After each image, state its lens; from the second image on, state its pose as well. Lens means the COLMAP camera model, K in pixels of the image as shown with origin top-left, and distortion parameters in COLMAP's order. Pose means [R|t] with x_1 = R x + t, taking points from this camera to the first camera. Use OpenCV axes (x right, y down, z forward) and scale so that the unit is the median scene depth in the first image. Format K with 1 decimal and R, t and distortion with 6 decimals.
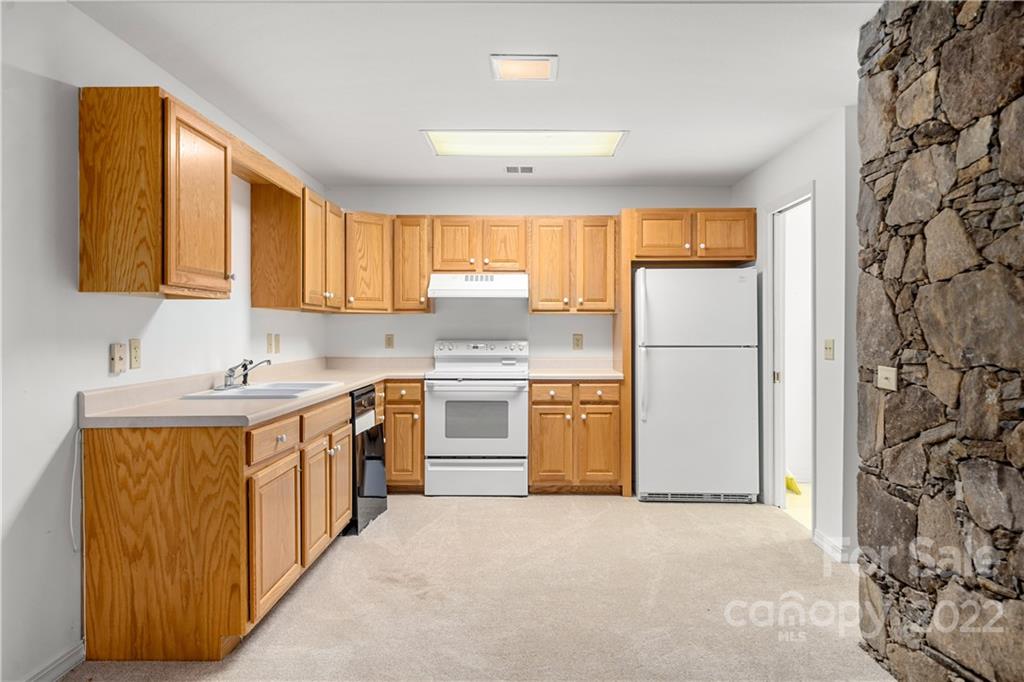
lens RADIAL K [[689.1, 0, 510.8], [0, 689.1, 326.8], [0, 0, 1]] dist [0.005922, -0.001475]
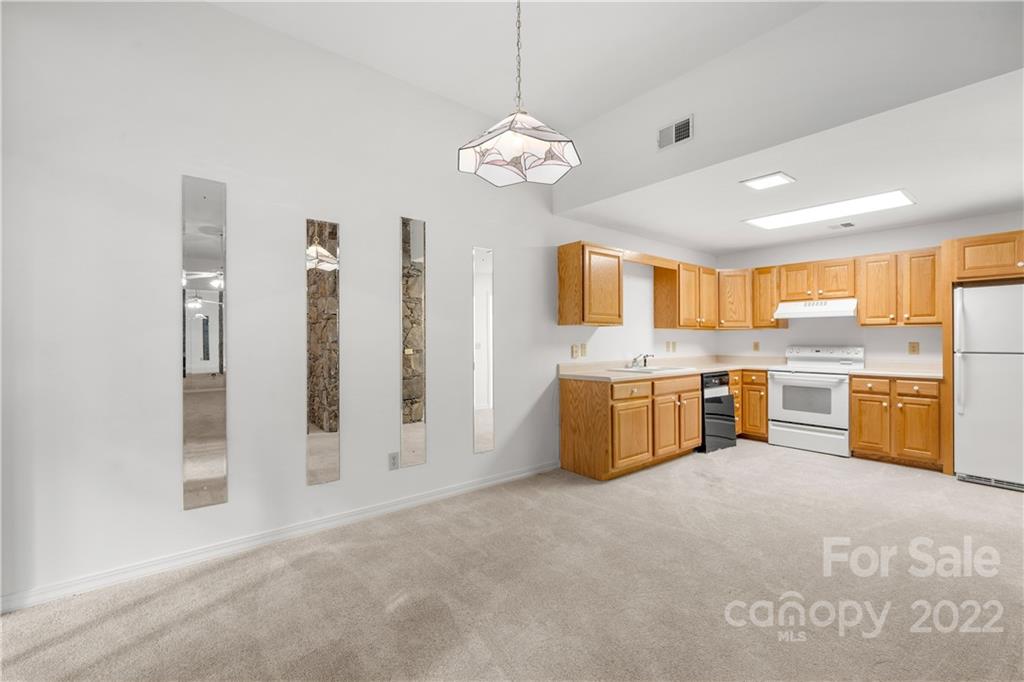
lens RADIAL K [[415.2, 0, 510.8], [0, 415.2, 338.9], [0, 0, 1]] dist [-0.003353, -0.000293]
pose [[0.641533, -0.004965, -0.767079, 0.235246], [0.006861, 0.999976, -0.000735, -0.000064], [0.767065, -0.004791, 0.641552, -0.069193]]
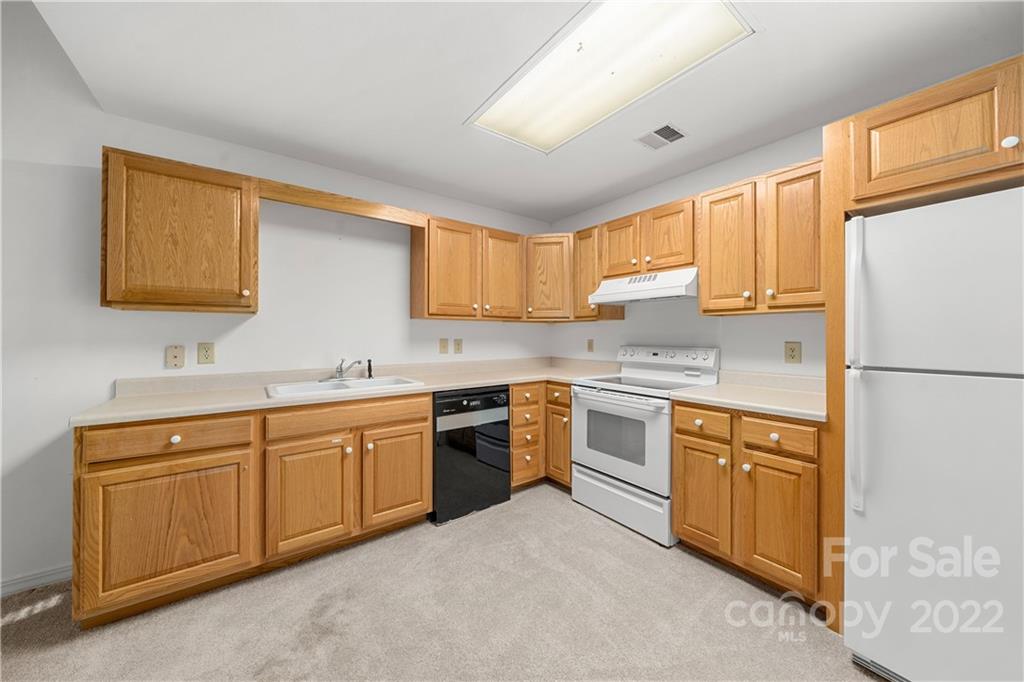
lens RADIAL K [[362.1, 0, 487.4], [0, 362.1, 332.3], [0, 0, 1]] dist [-0.005302, -0.000811]
pose [[0.610055, -0.008536, -0.792313, 0.229097], [0.004678, 0.999963, -0.007172, 0.002825], [0.792345, 0.000668, 0.610073, 0.595566]]
